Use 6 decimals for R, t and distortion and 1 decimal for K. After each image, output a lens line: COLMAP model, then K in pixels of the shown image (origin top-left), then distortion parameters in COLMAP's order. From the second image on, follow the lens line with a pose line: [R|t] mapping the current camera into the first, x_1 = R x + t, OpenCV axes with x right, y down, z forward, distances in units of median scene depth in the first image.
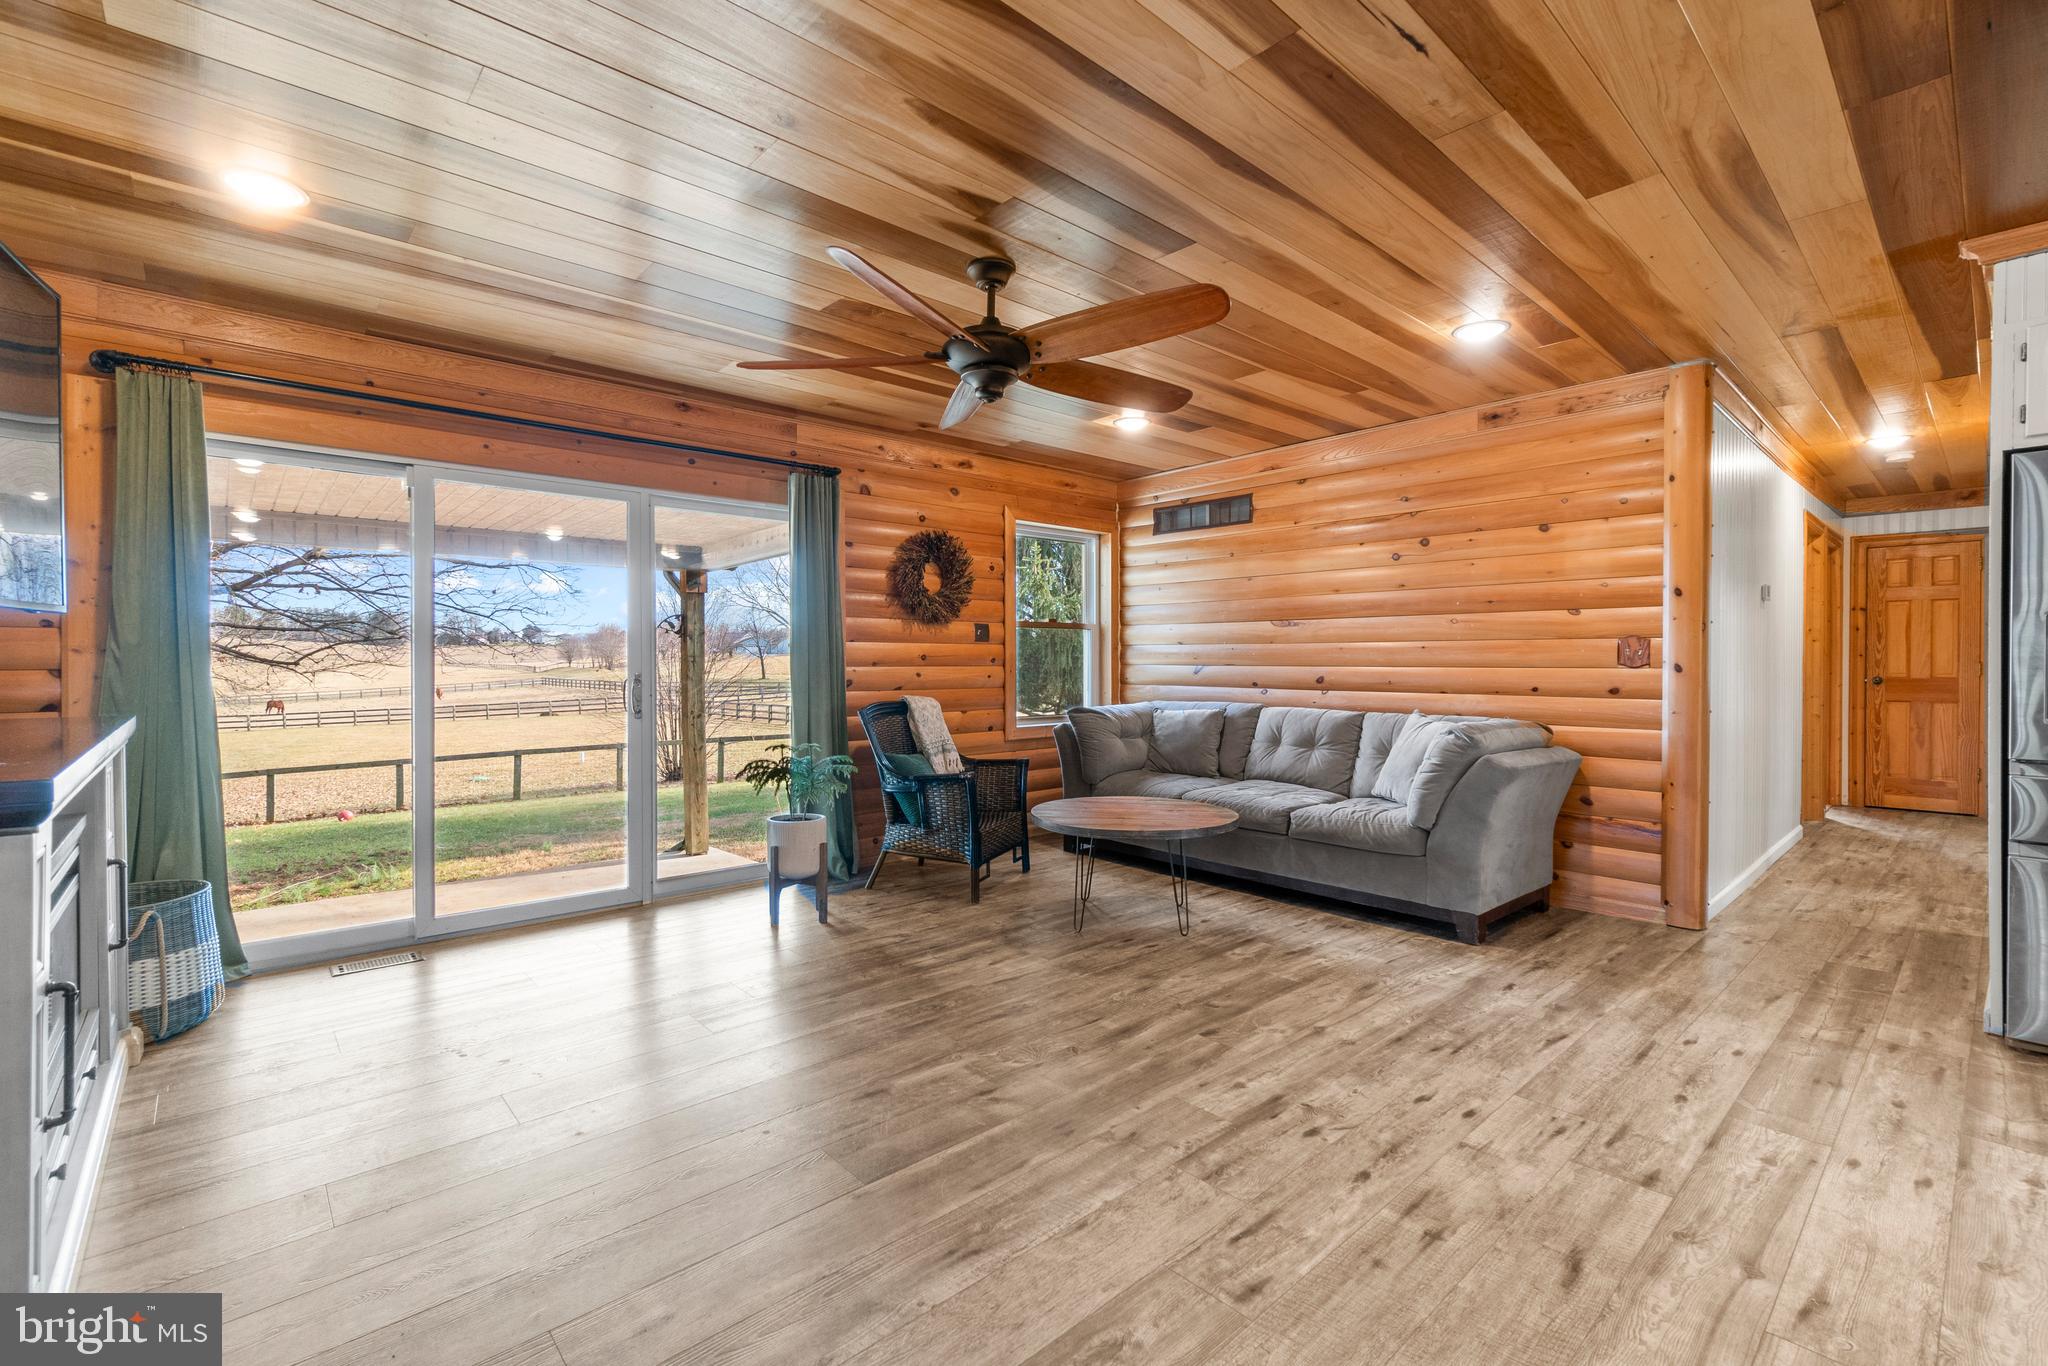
lens RADIAL K [[893.0, 0, 1016.2], [0, 893.0, 675.6], [0, 0, 1]] dist [-0.004058, 0.000907]
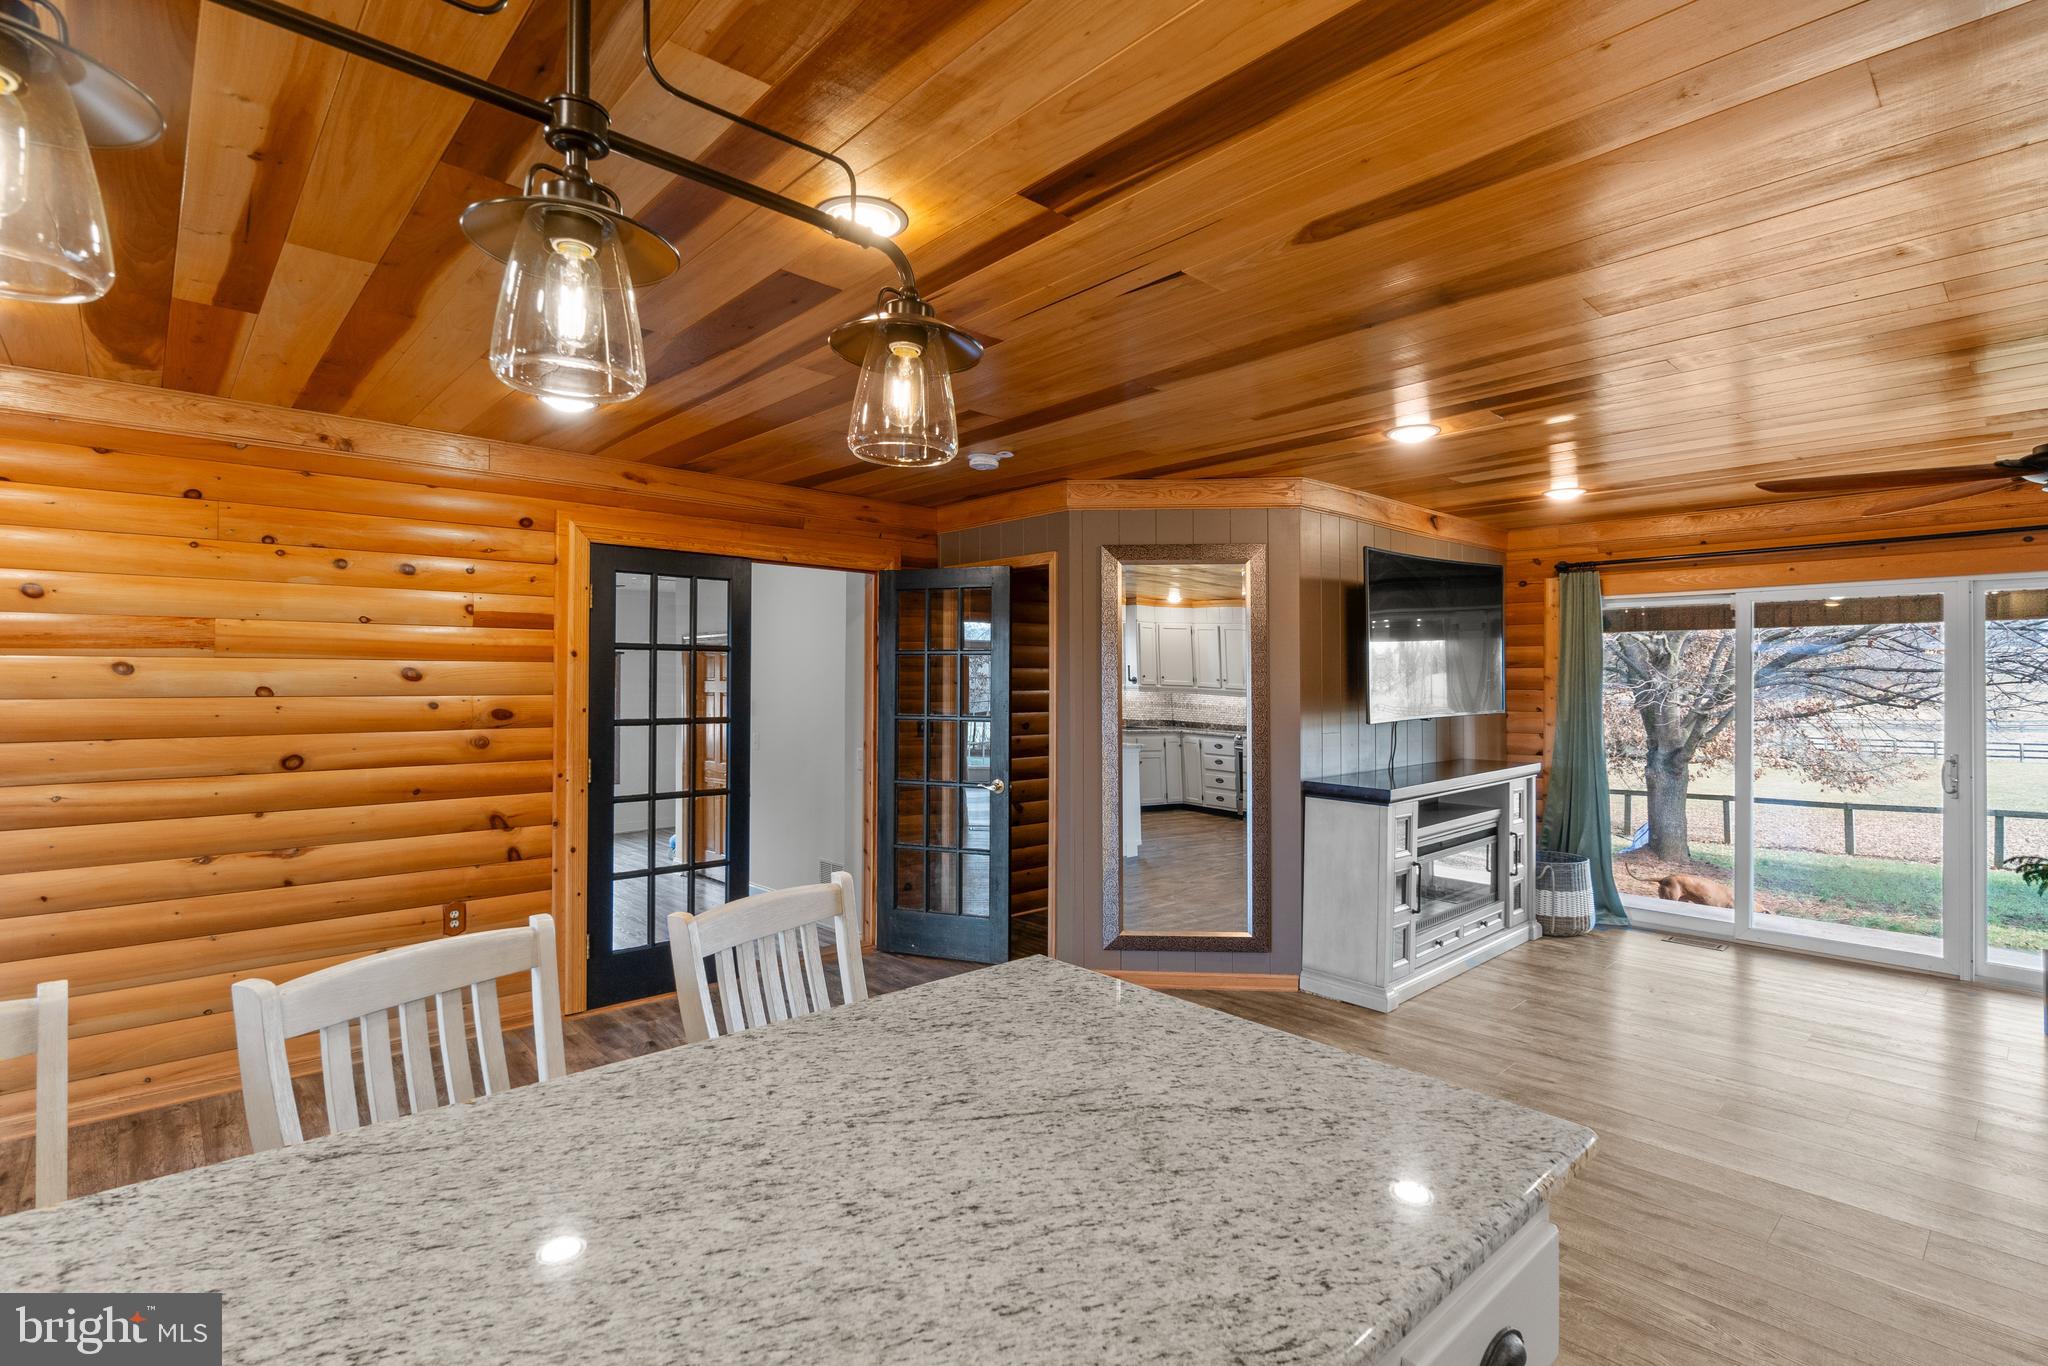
lens RADIAL K [[965.1, 0, 1012.4], [0, 965.1, 674.2], [0, 0, 1]] dist [-0.003862, -0.000122]
pose [[0.005868, -0.004229, -0.999974, 0.627306], [-0.013434, 0.999900, -0.004308, -0.070031], [0.999893, 0.013459, 0.005810, -0.098559]]
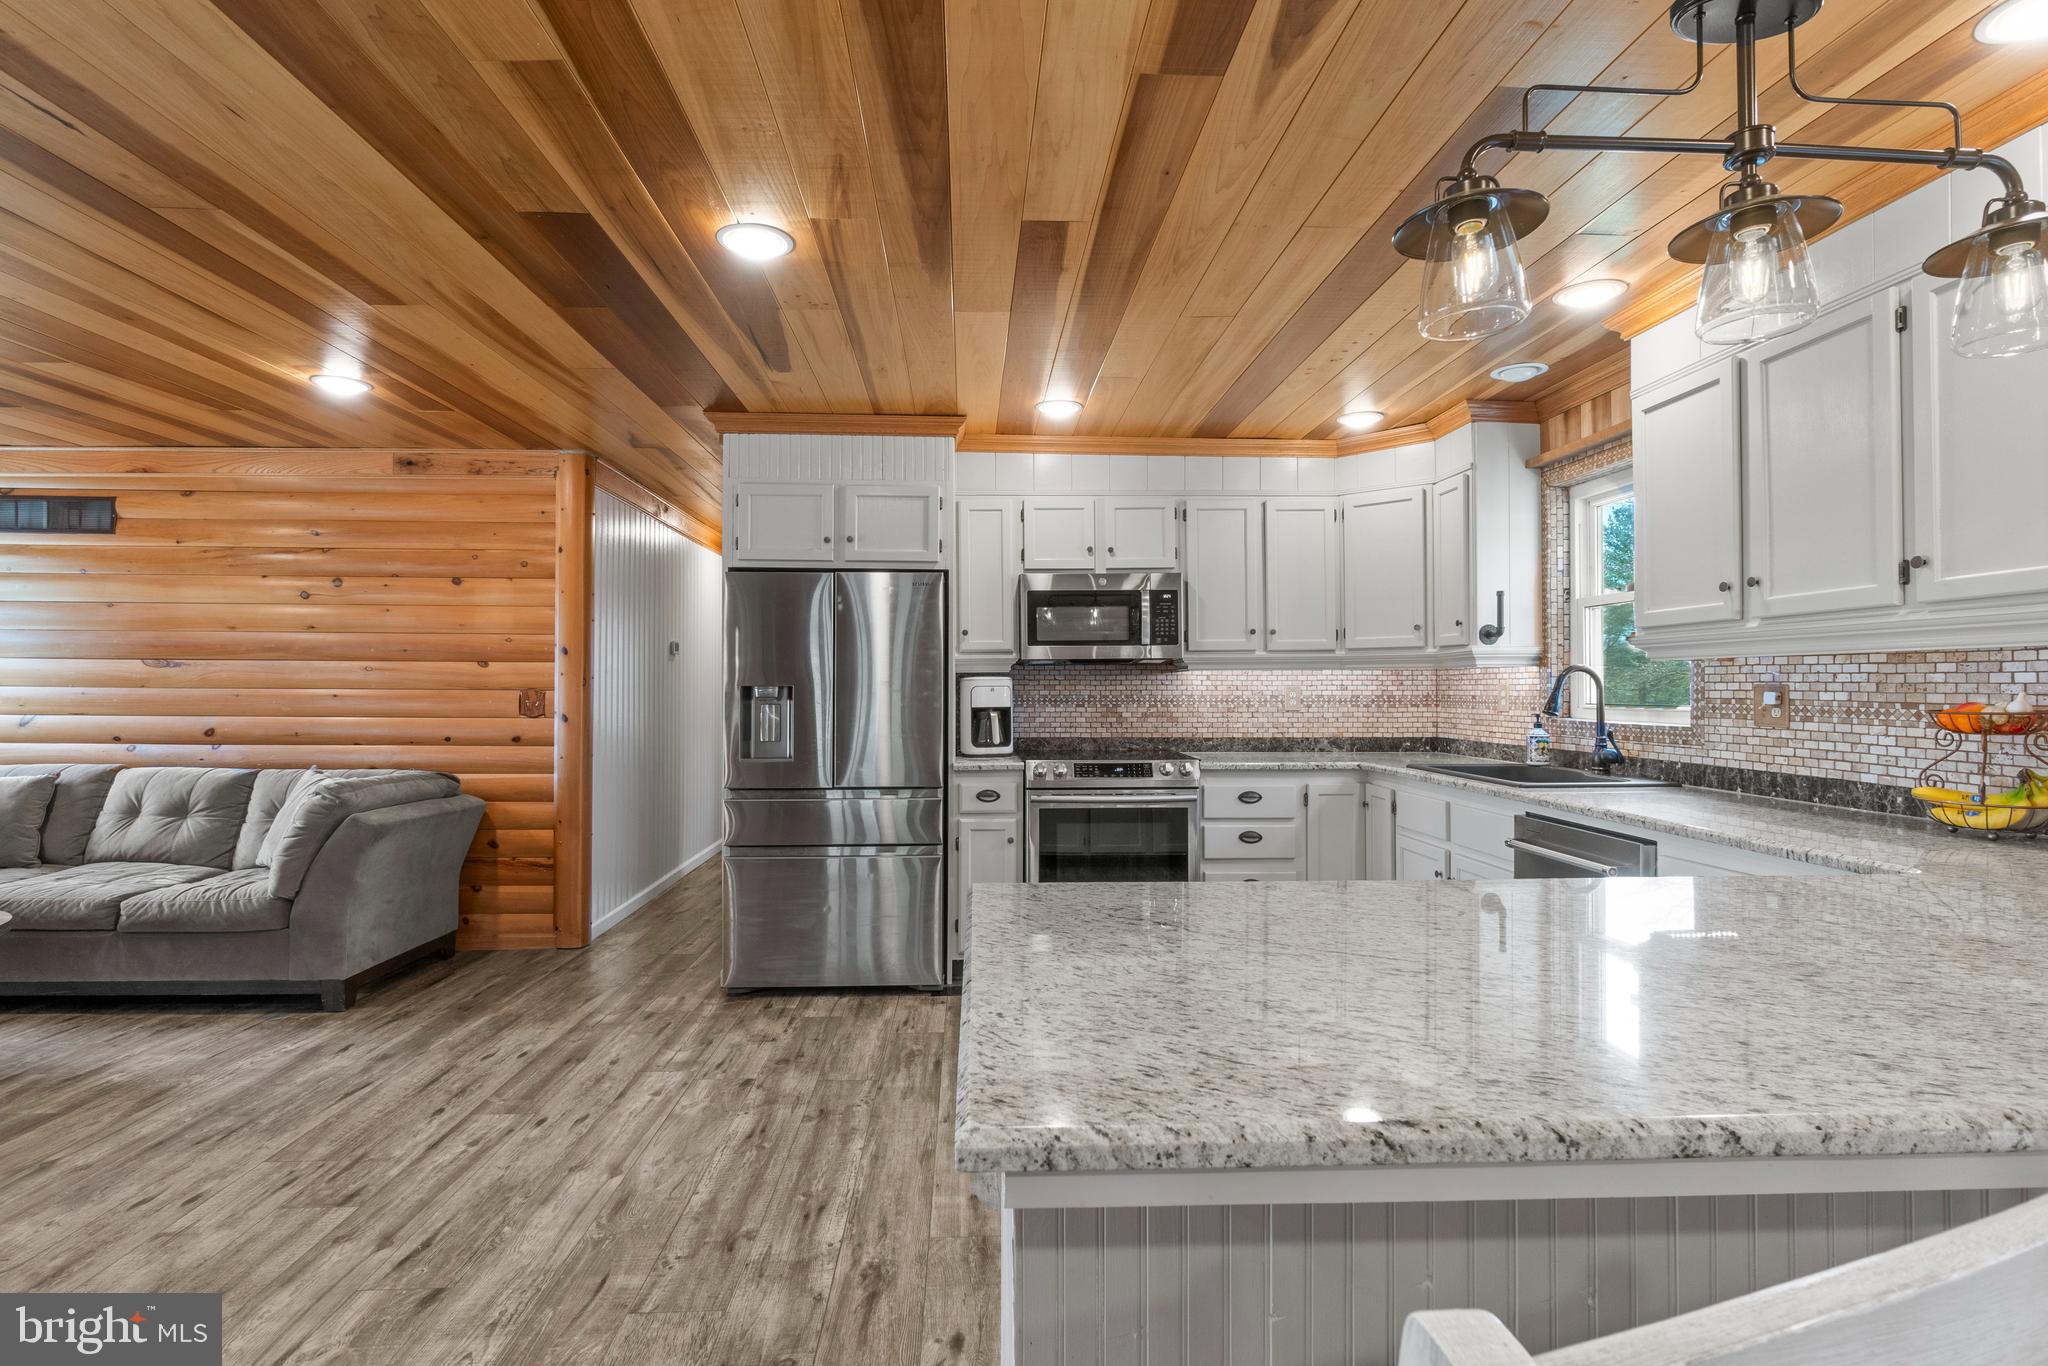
lens RADIAL K [[983.0, 0, 1016.5], [0, 983.0, 675.2], [0, 0, 1]] dist [-0.004980, 0.000070]
pose [[0.630152, 0.010683, 0.776398, 0.115293], [0.007156, 0.999783, -0.019565, -0.028650], [-0.776439, 0.017884, 0.629939, -0.192182]]
